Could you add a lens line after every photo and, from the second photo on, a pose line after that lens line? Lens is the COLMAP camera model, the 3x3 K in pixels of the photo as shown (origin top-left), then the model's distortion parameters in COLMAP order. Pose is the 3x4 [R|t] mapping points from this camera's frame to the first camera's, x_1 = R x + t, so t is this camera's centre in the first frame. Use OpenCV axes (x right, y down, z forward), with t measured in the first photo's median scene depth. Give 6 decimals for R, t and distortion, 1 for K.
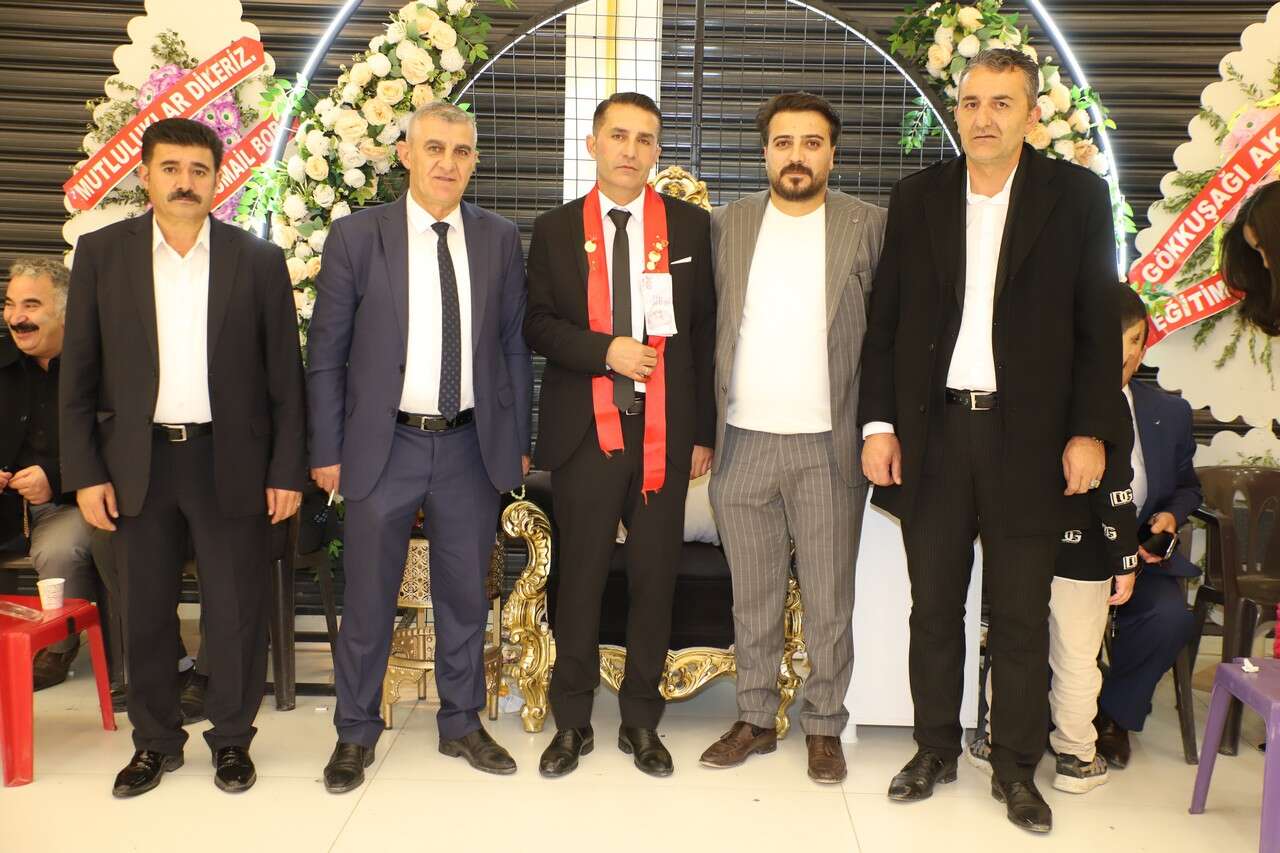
lens RADIAL K [[1493.3, 0, 640.0], [0, 1493.3, 426.5], [0, 0, 1]] dist [0.091560, 0.067657]
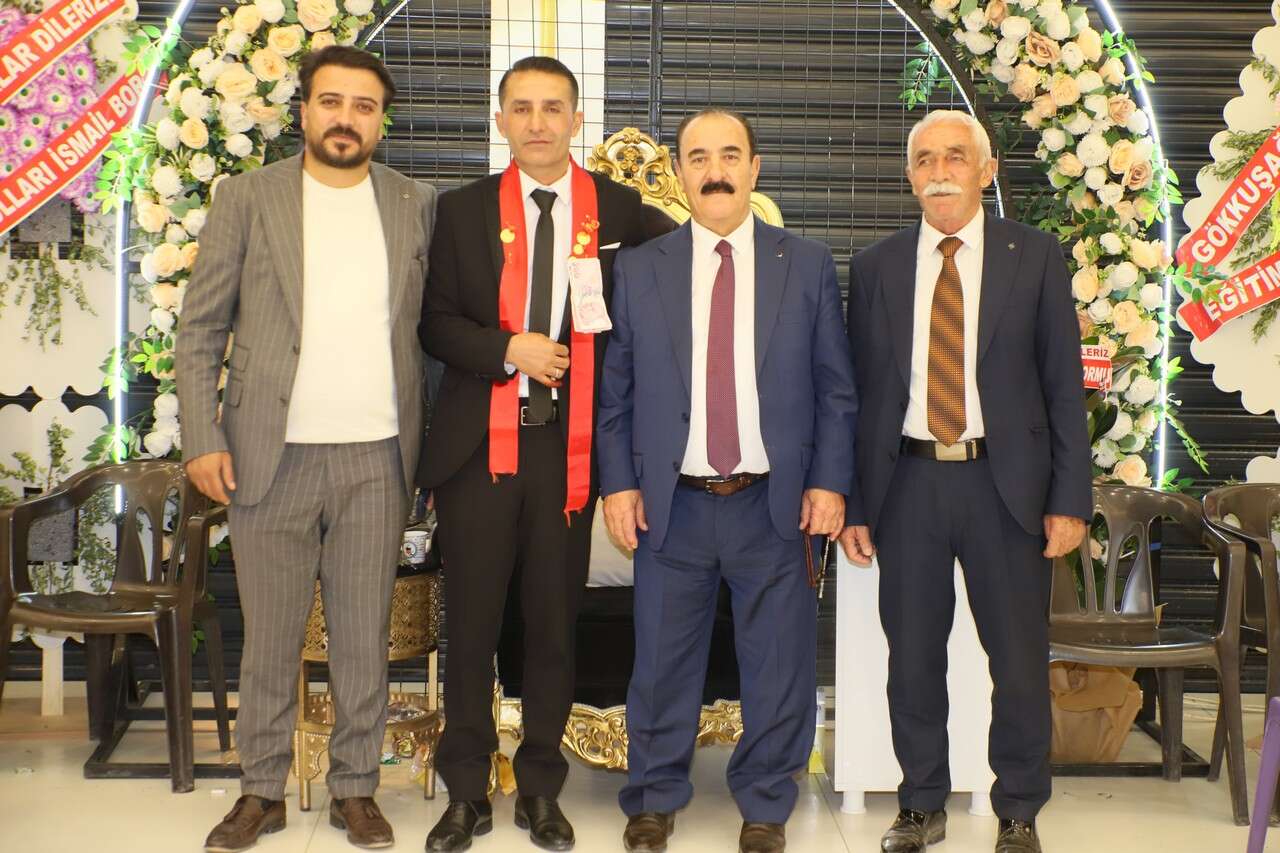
lens RADIAL K [[2557.7, 0, 642.7], [0, 2557.7, 432.6], [0, 0, 1]] dist [0.123606, 0.219316]
pose [[0.997628, -0.015114, 0.067162, -0.067369], [0.016699, 0.999594, -0.023106, 0.026215], [-0.066785, 0.024173, 0.997475, -0.399413]]
